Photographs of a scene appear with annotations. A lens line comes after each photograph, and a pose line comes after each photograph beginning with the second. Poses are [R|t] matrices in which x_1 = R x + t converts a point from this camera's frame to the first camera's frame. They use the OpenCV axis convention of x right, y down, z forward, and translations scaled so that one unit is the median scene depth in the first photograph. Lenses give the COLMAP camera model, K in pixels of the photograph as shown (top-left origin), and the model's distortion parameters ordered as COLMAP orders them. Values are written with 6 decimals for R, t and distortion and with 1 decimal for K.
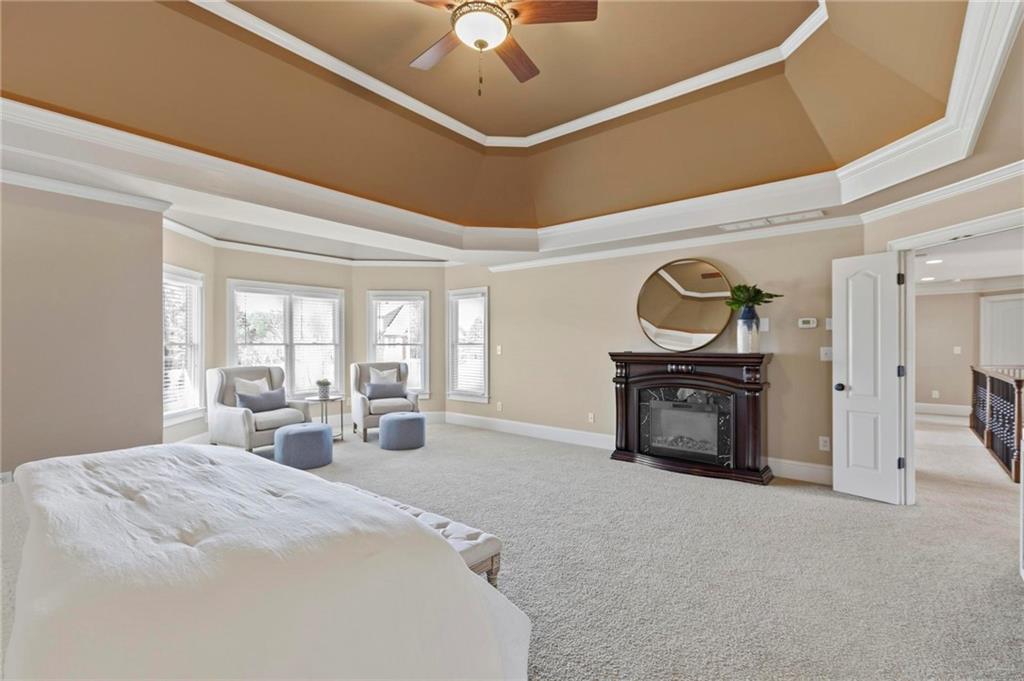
lens RADIAL K [[471.8, 0, 510.6], [0, 471.8, 344.3], [0, 0, 1]] dist [-0.000636, -0.000207]
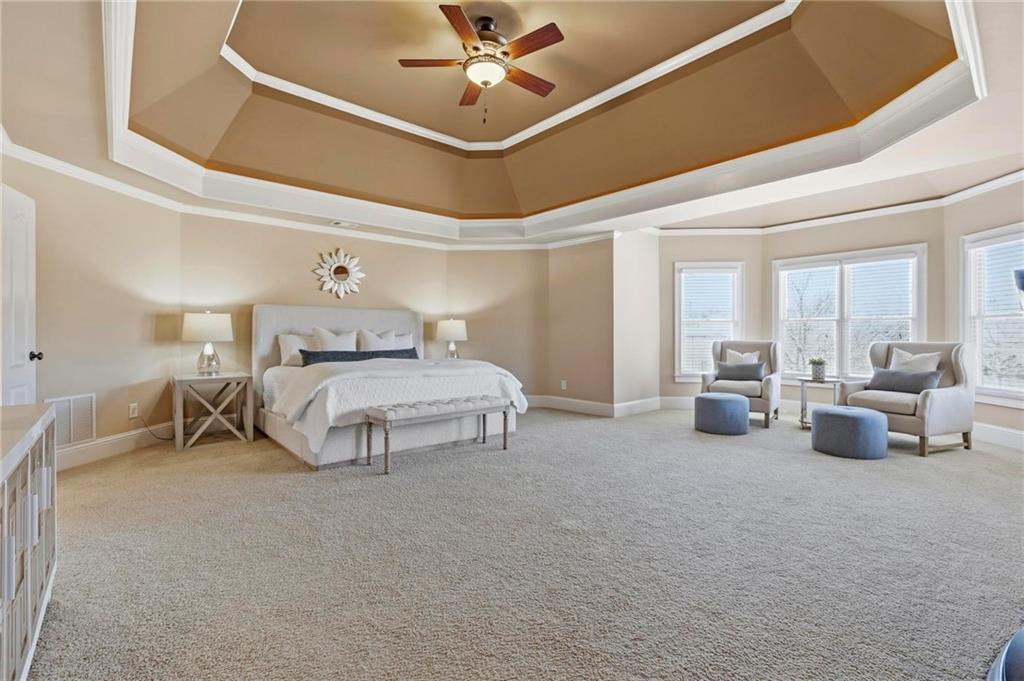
lens RADIAL K [[471.8, 0, 511.4], [0, 471.8, 339.7], [0, 0, 1]] dist [-0.000636, -0.000207]
pose [[-0.146923, 0.003356, -0.989142, 0.551894], [0.003945, 0.999988, 0.002806, 0.035000], [0.989140, -0.003490, -0.146934, 0.567931]]
